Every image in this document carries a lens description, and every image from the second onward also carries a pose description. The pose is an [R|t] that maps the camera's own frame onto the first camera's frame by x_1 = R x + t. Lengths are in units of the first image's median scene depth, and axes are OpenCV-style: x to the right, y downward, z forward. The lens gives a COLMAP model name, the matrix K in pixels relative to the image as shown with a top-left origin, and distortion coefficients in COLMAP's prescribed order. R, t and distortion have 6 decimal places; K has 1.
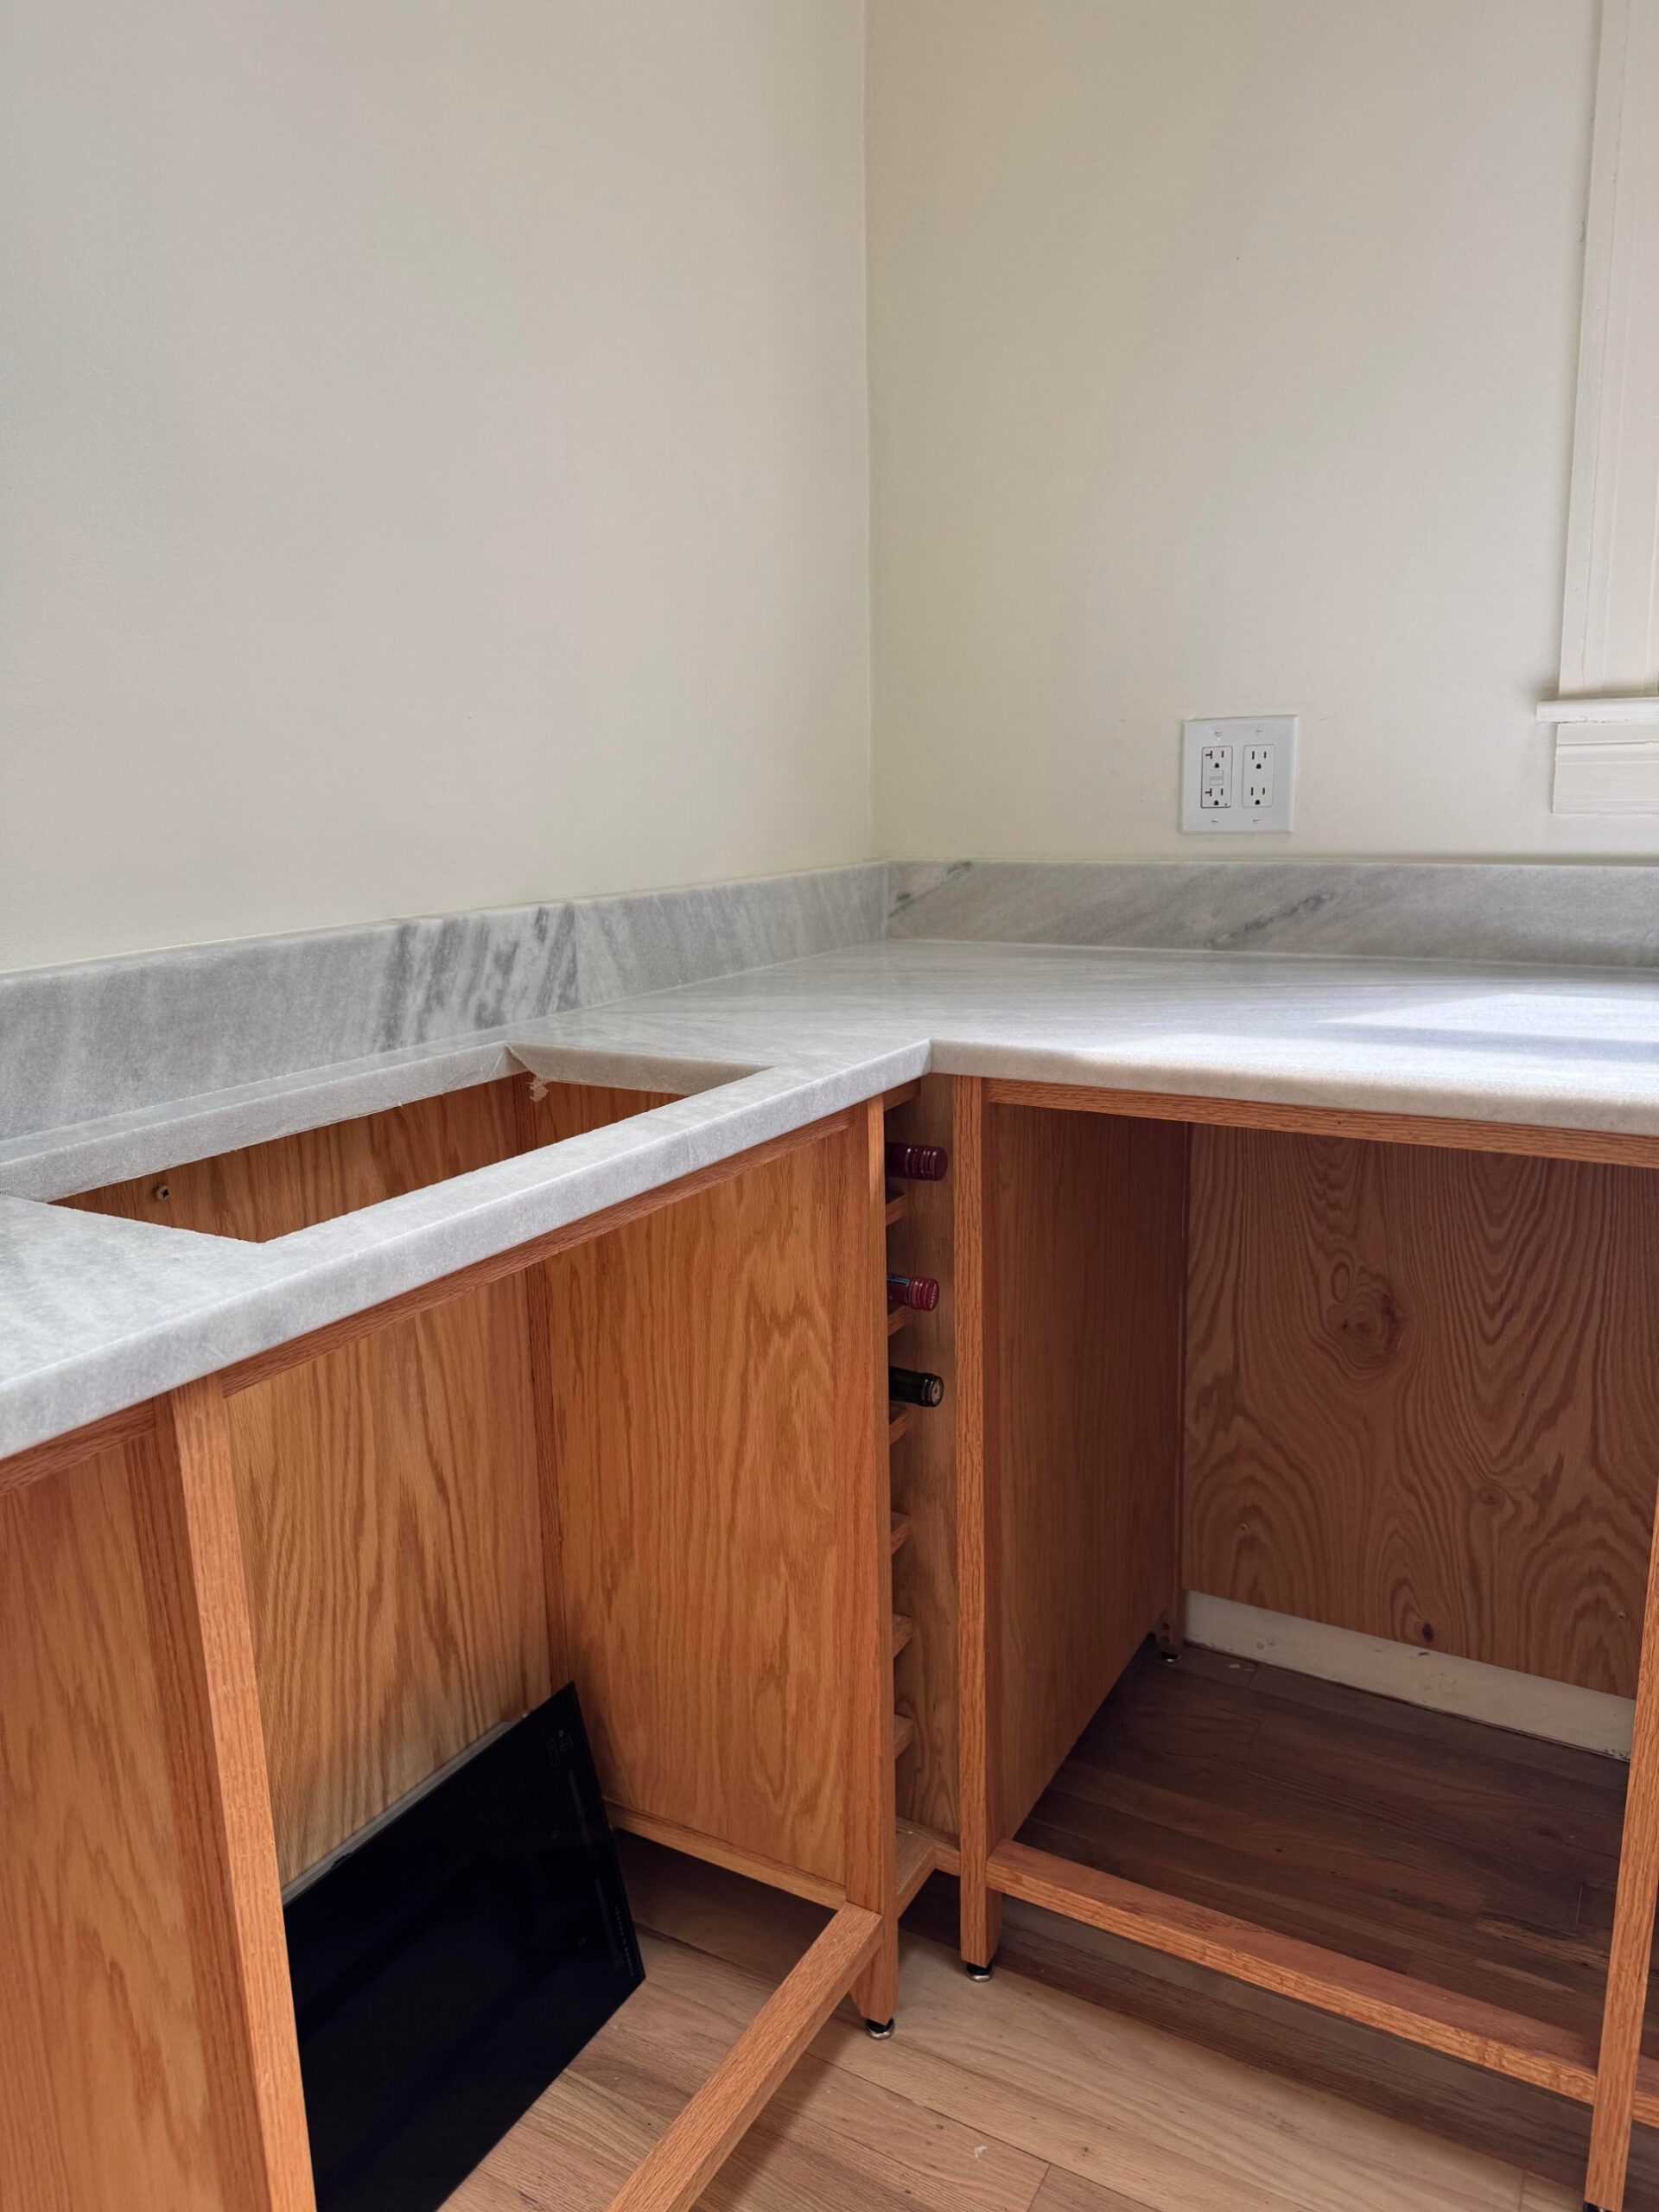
lens RADIAL K [[1543.8, 0, 838.0], [0, 1543.8, 1114.2], [0, 0, 1]] dist [0.048852, -0.054110]
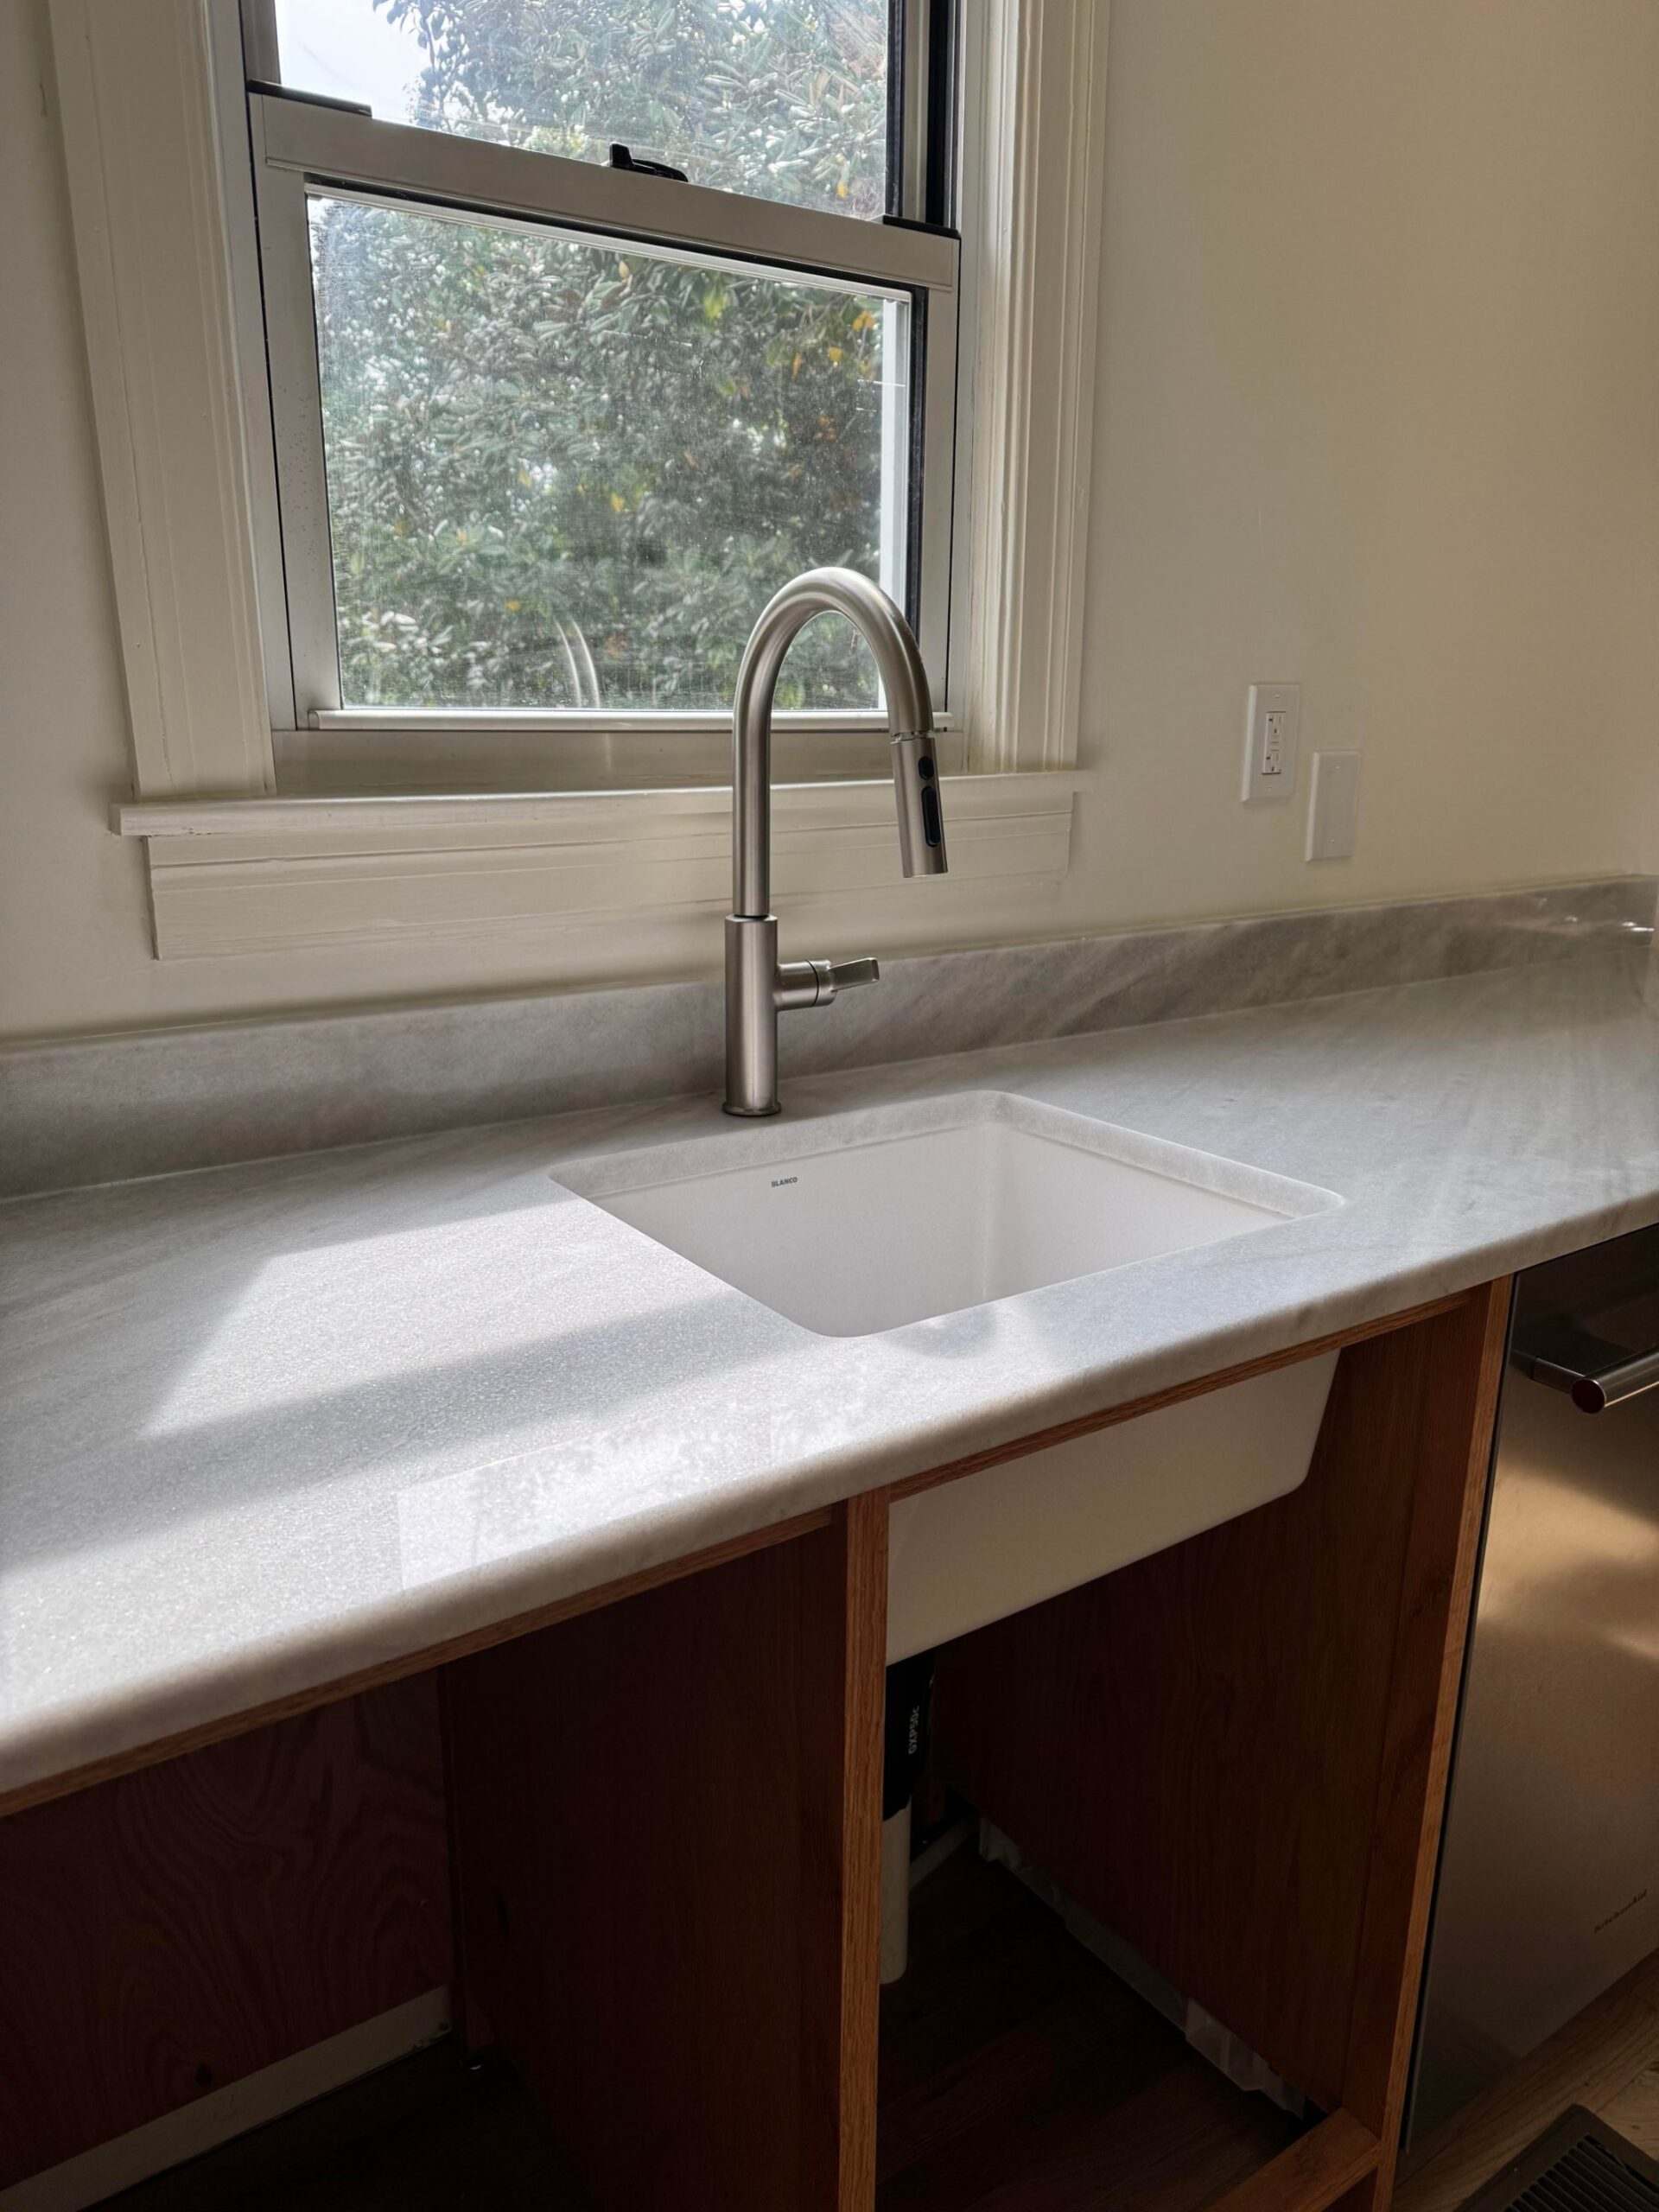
lens RADIAL K [[1527.2, 0, 813.5], [0, 1527.2, 1121.3], [0, 0, 1]] dist [0.109784, -0.108329]
pose [[0.435608, -0.215706, 0.873909, -0.052203], [0.182276, 0.971887, 0.149033, -0.205389], [-0.881488, 0.094373, 0.462680, 0.495933]]
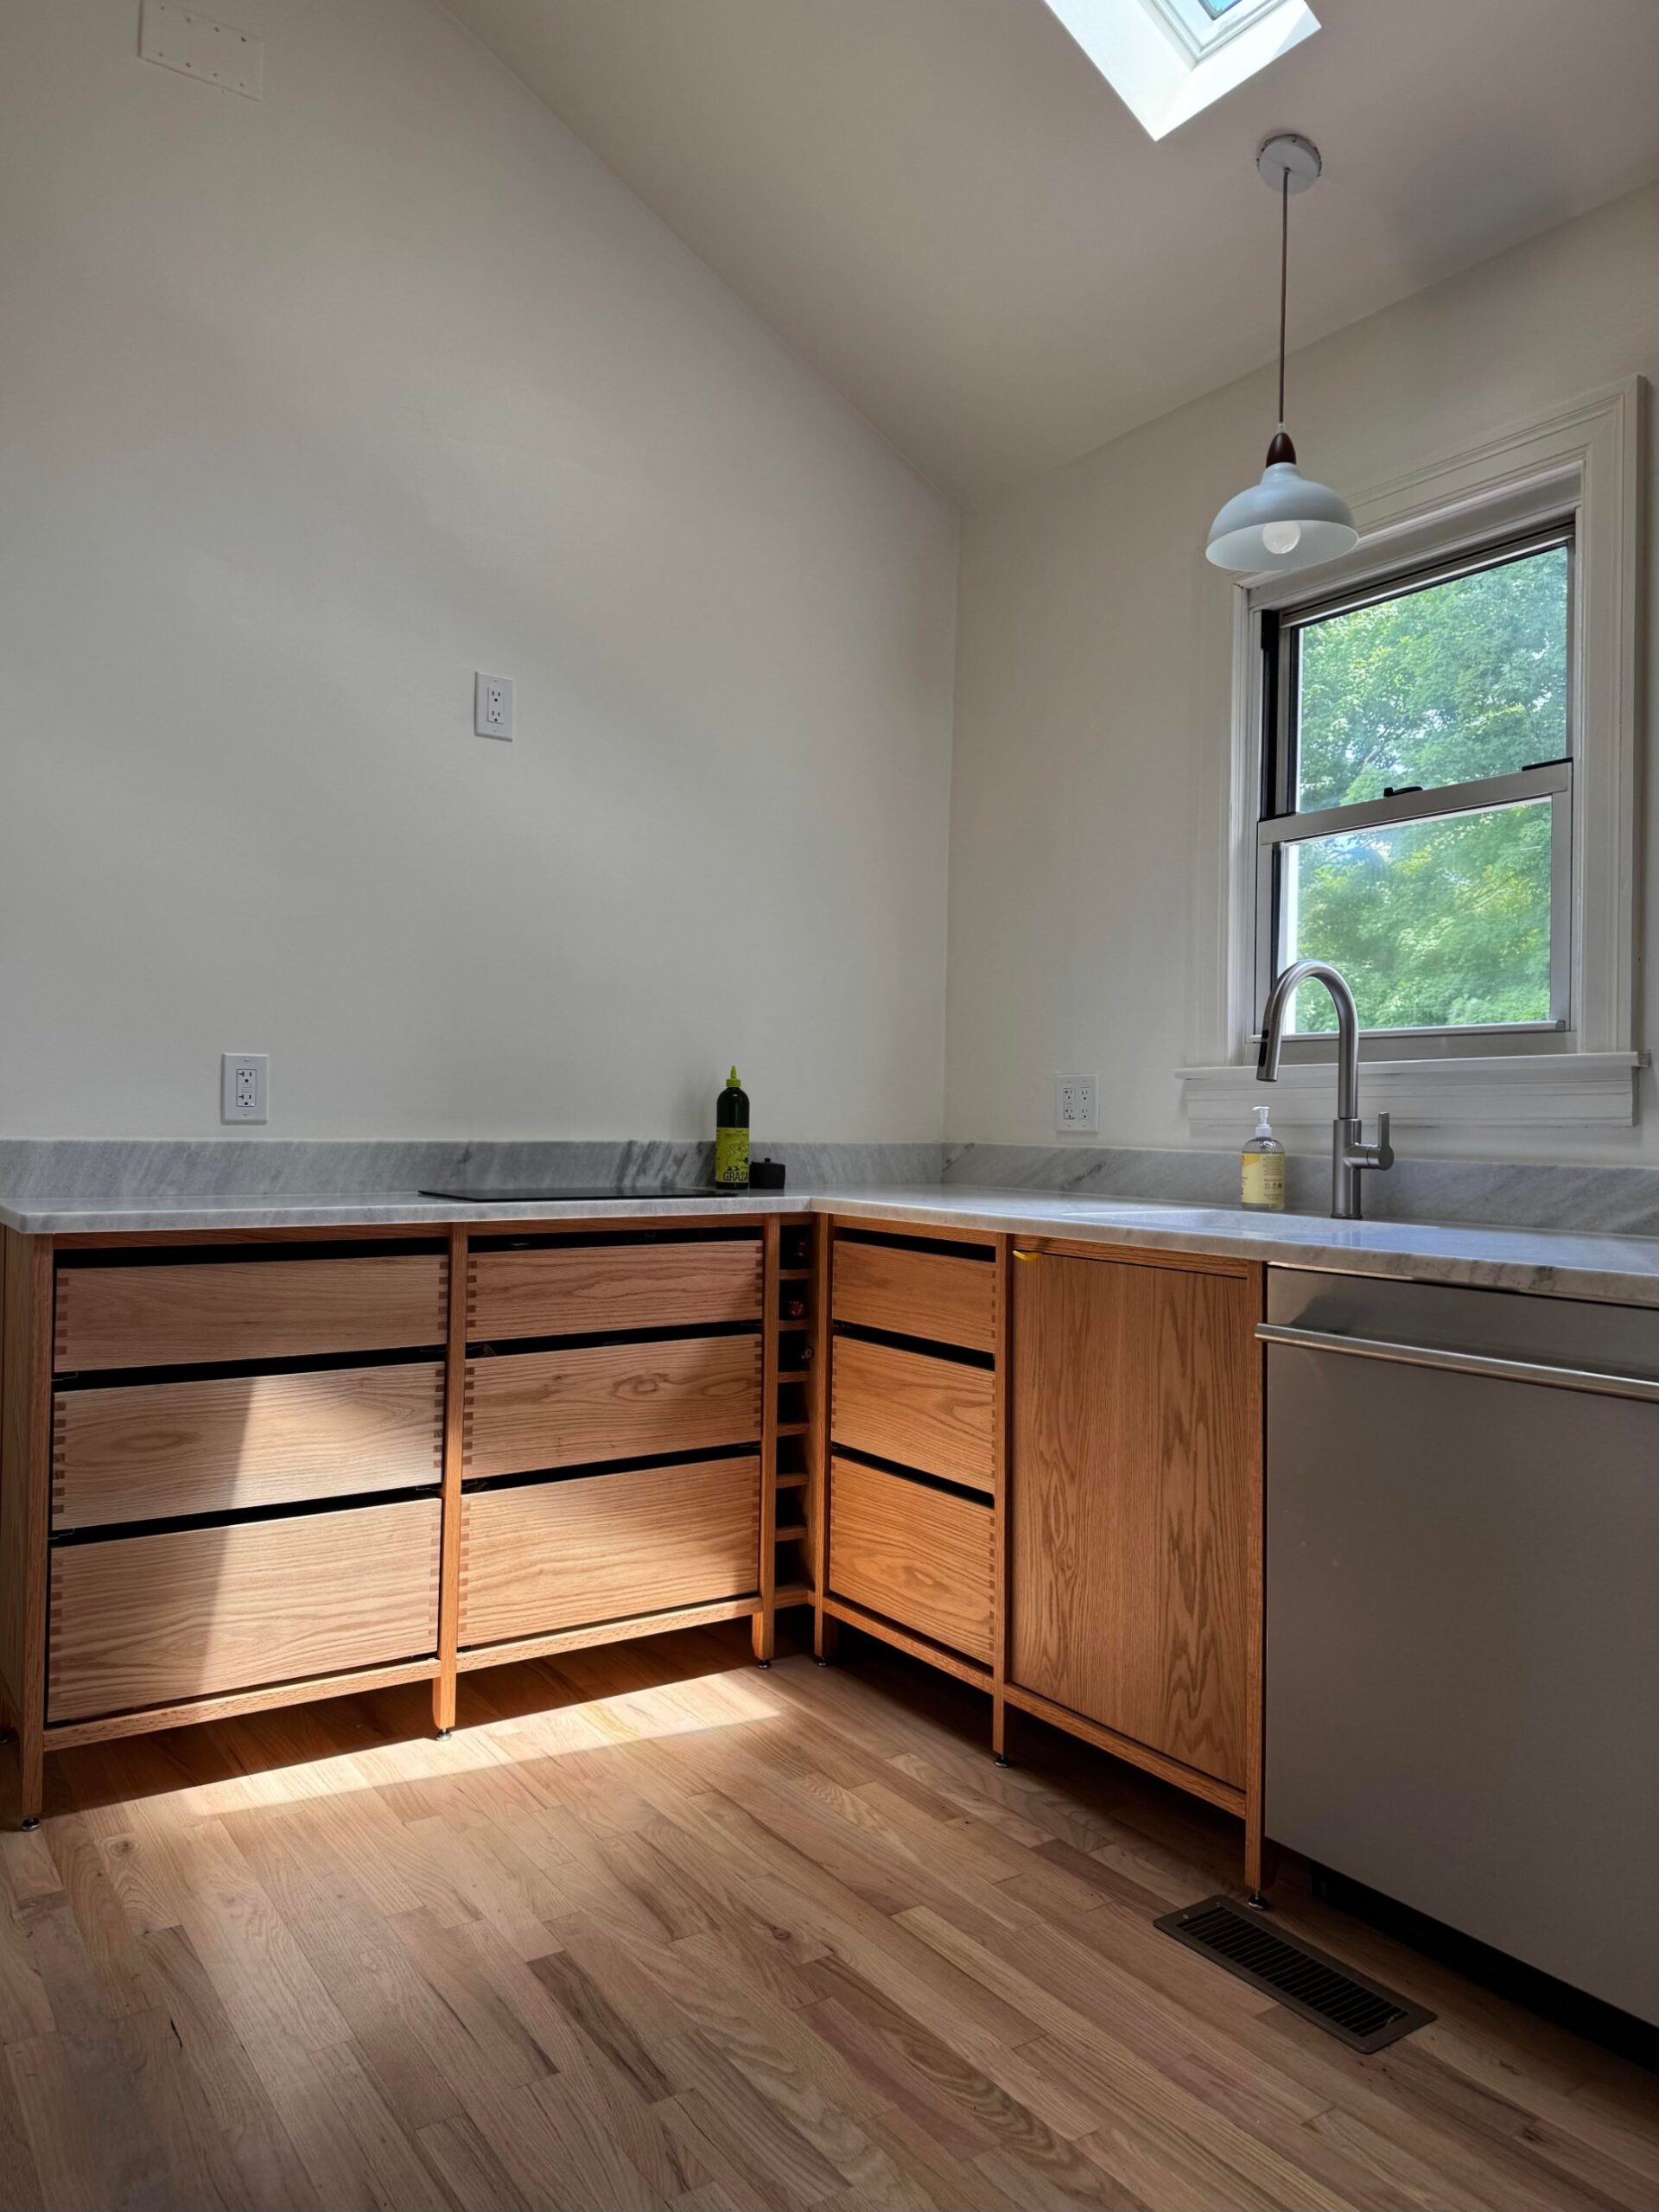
lens RADIAL K [[1554.2, 0, 829.5], [0, 1554.2, 1106.0], [0, 0, 1]] dist [0.101875, -0.126890]
pose [[0.894621, 0.034487, -0.445492, 1.082887], [-0.135286, 0.971126, -0.196498, 0.267031], [0.425853, 0.236060, 0.873456, -1.056079]]
